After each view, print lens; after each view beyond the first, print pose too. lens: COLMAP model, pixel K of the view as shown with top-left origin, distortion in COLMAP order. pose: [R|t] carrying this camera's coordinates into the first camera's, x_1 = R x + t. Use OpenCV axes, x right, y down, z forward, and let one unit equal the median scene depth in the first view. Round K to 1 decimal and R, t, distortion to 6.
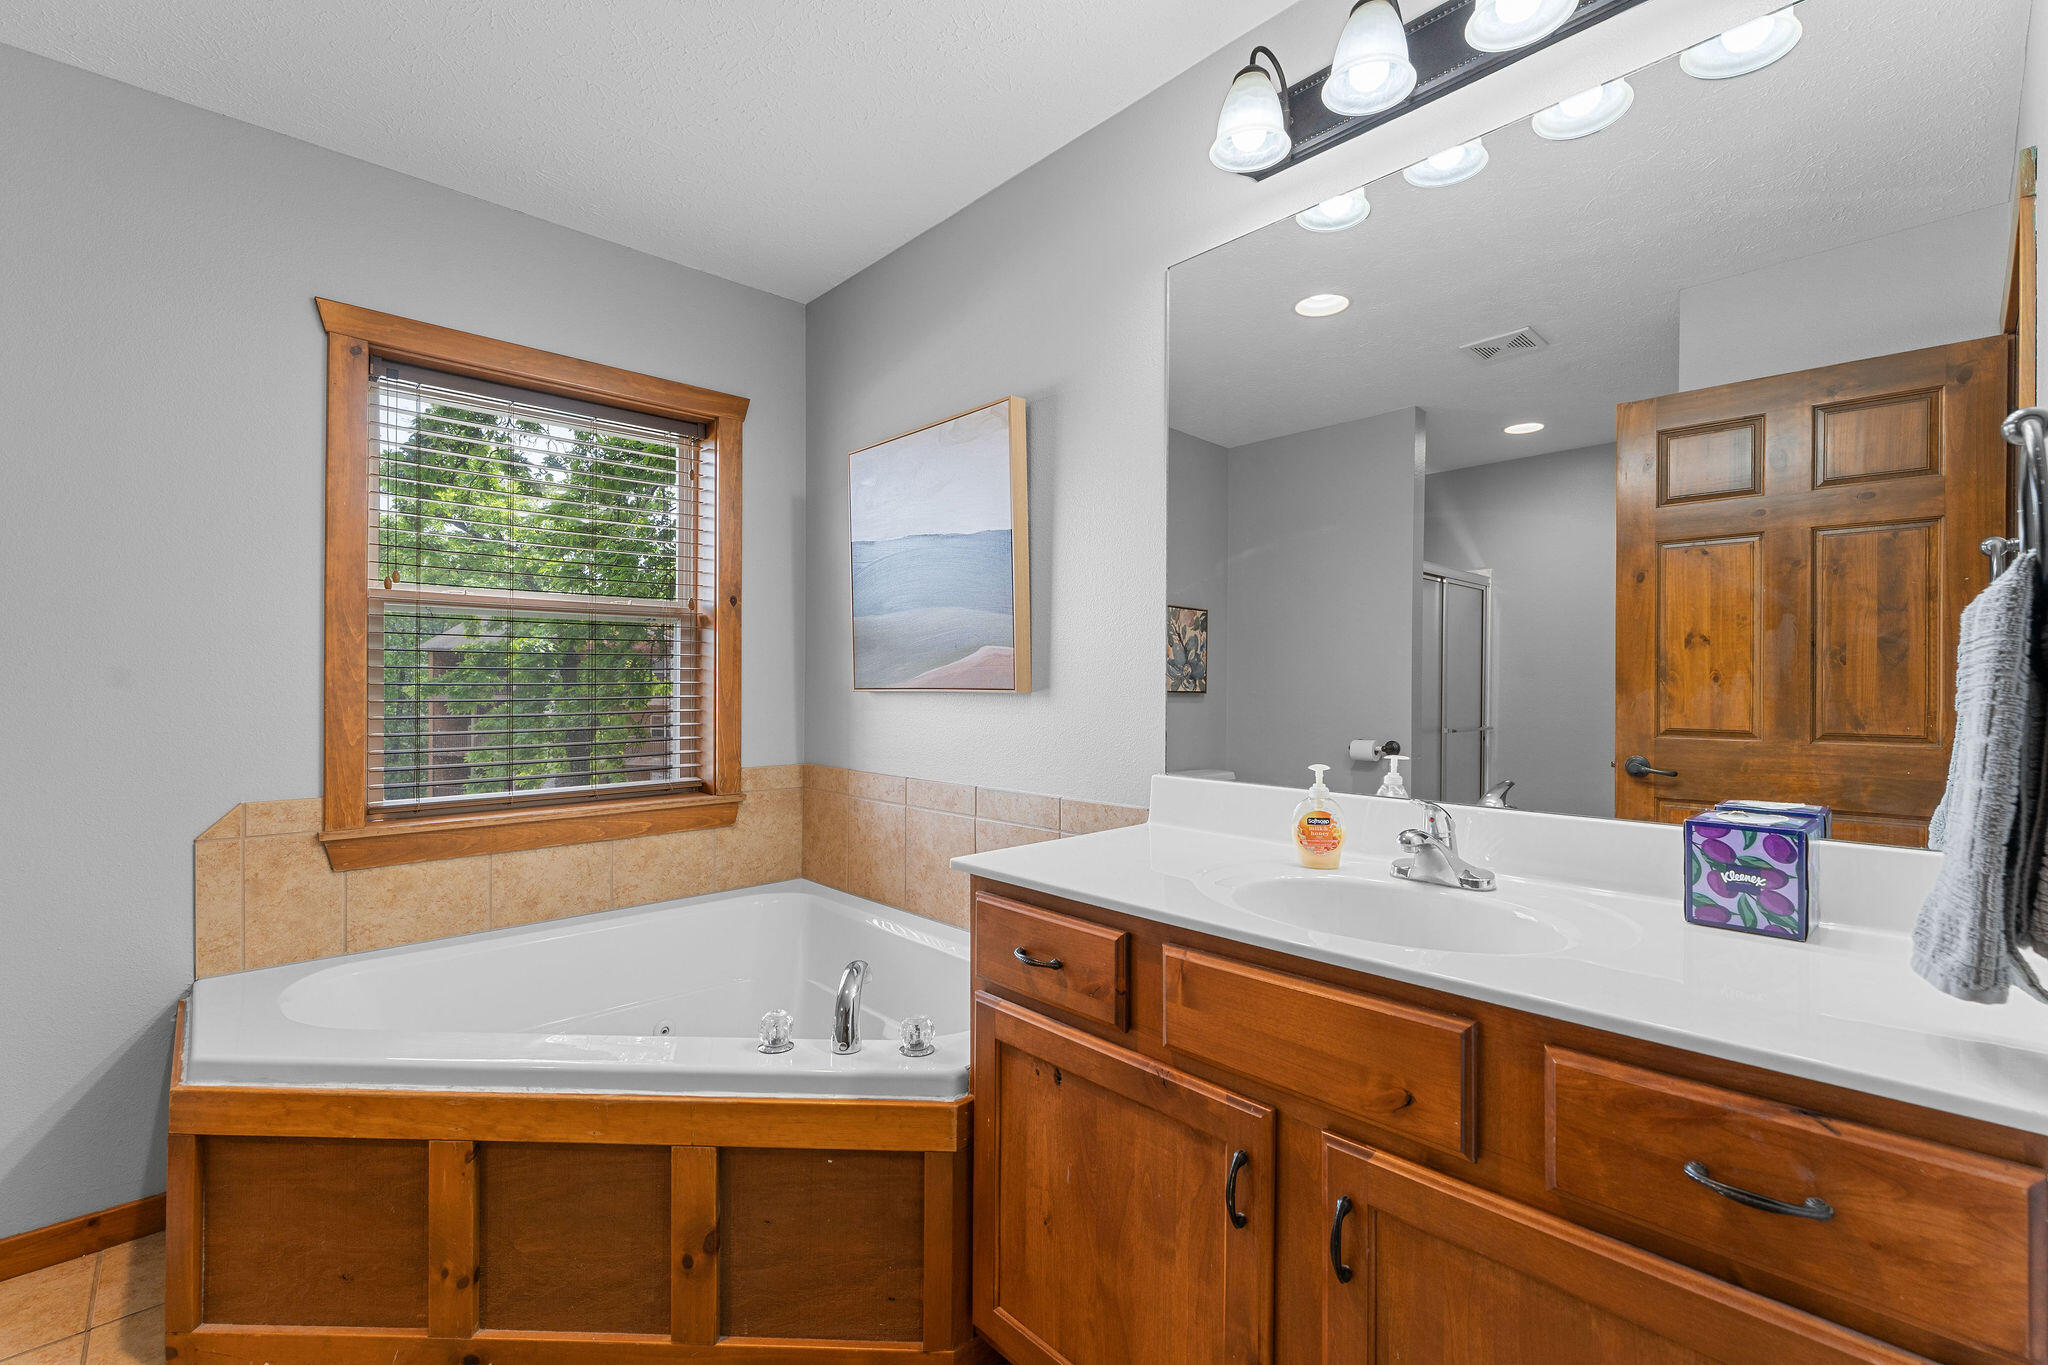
lens RADIAL K [[884.8, 0, 1019.9], [0, 884.8, 674.5], [0, 0, 1]] dist [0.010813, 0.000048]
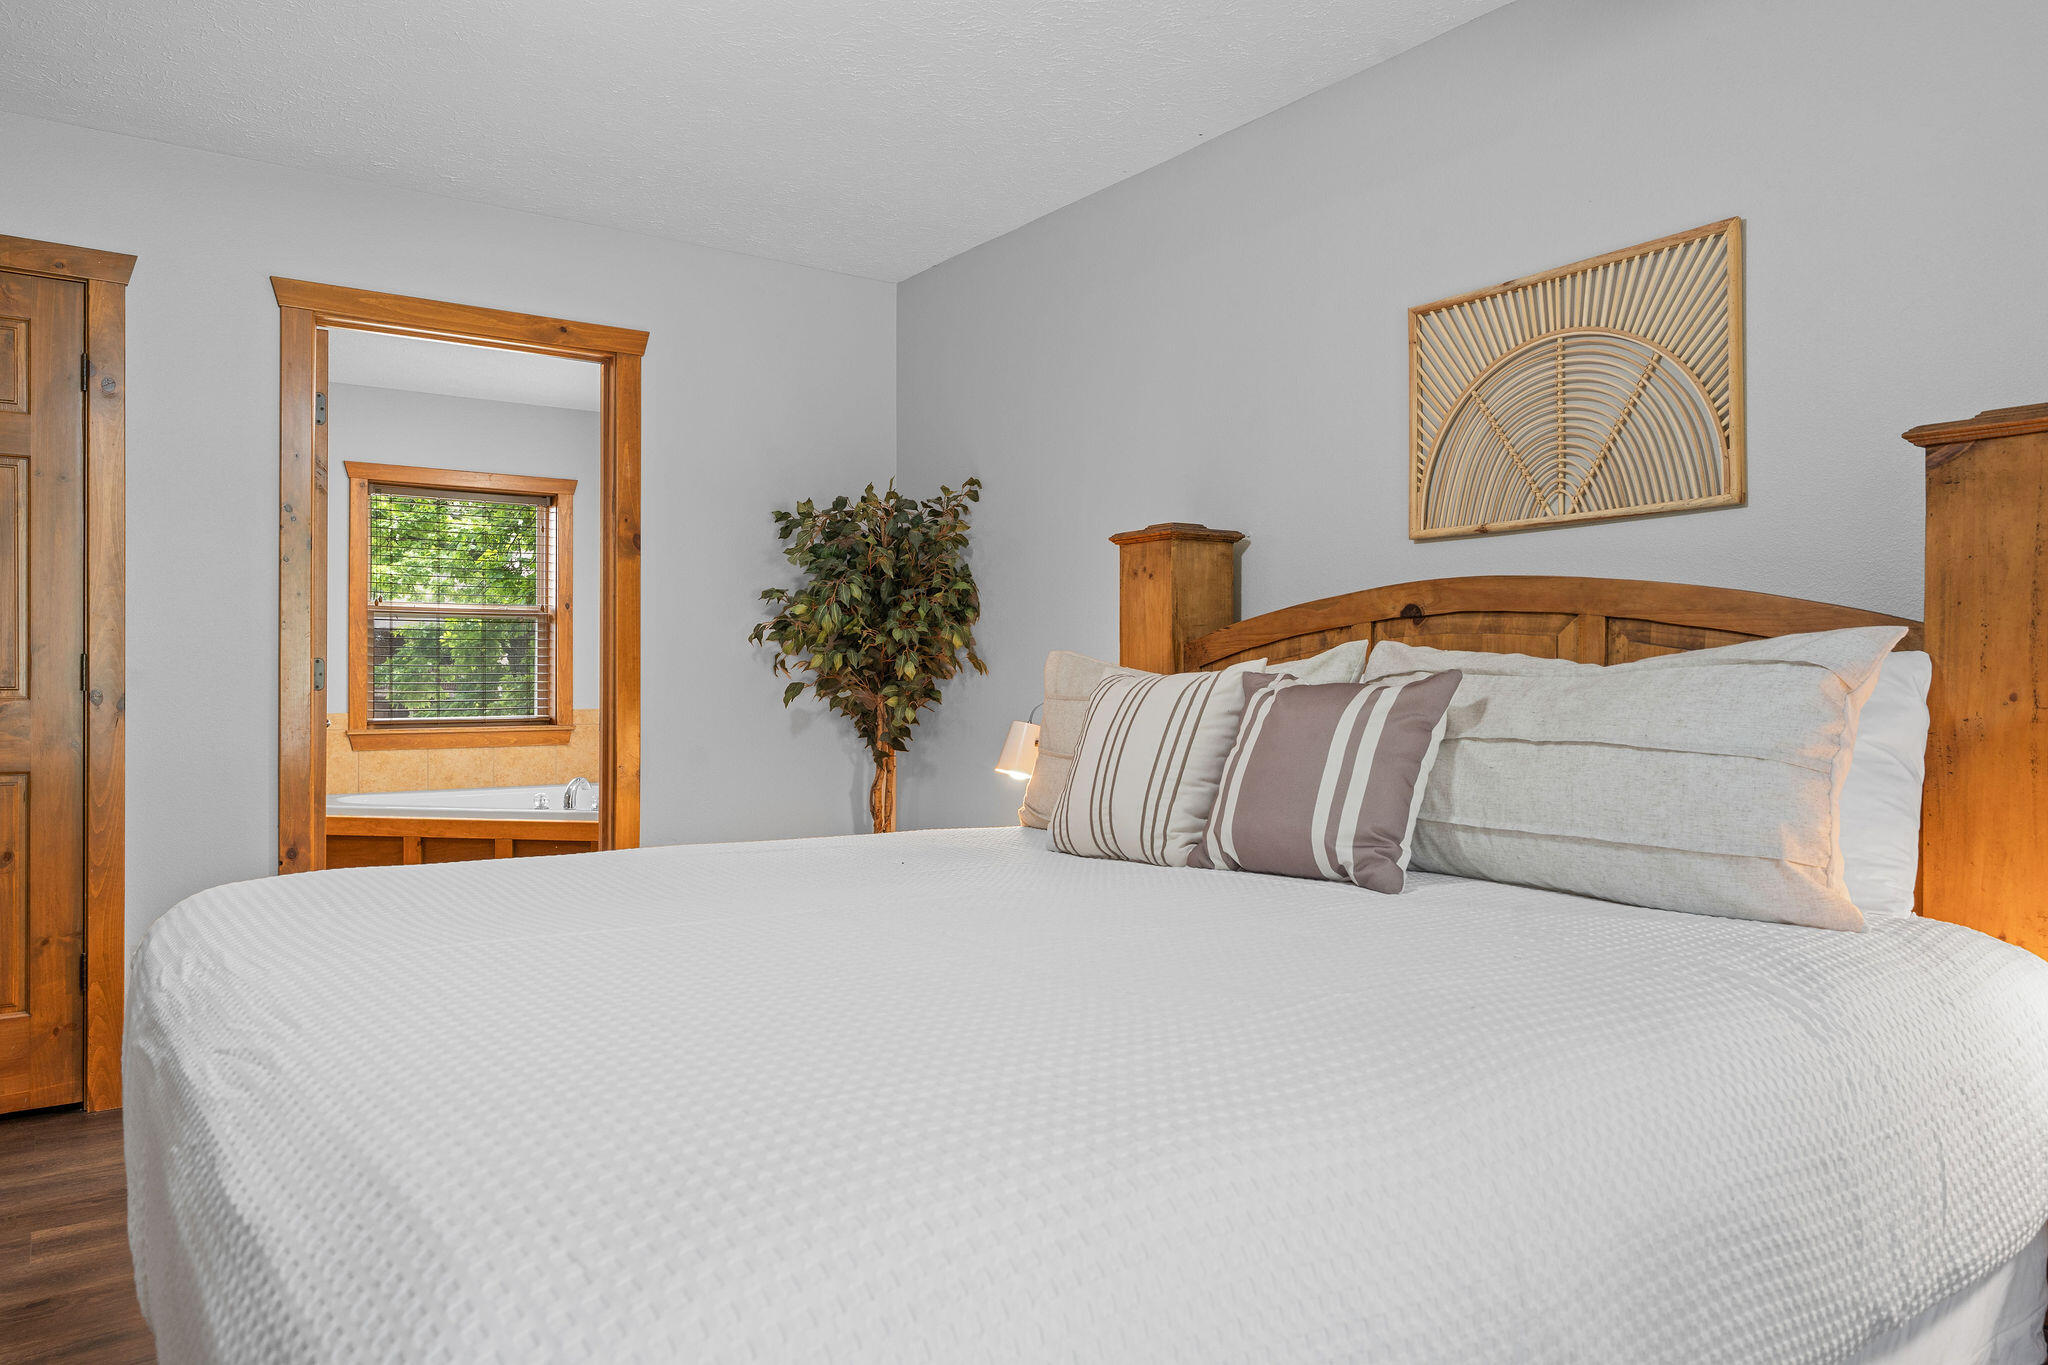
lens RADIAL K [[1354.2, 0, 1025.9], [0, 1354.2, 675.1], [0, 0, 1]] dist [-0.000476, 0.004211]
pose [[0.991650, 0.004386, -0.128883, 0.844469], [-0.002639, 0.999902, 0.013725, 0.007172], [0.128931, -0.013271, 0.991565, -1.376597]]
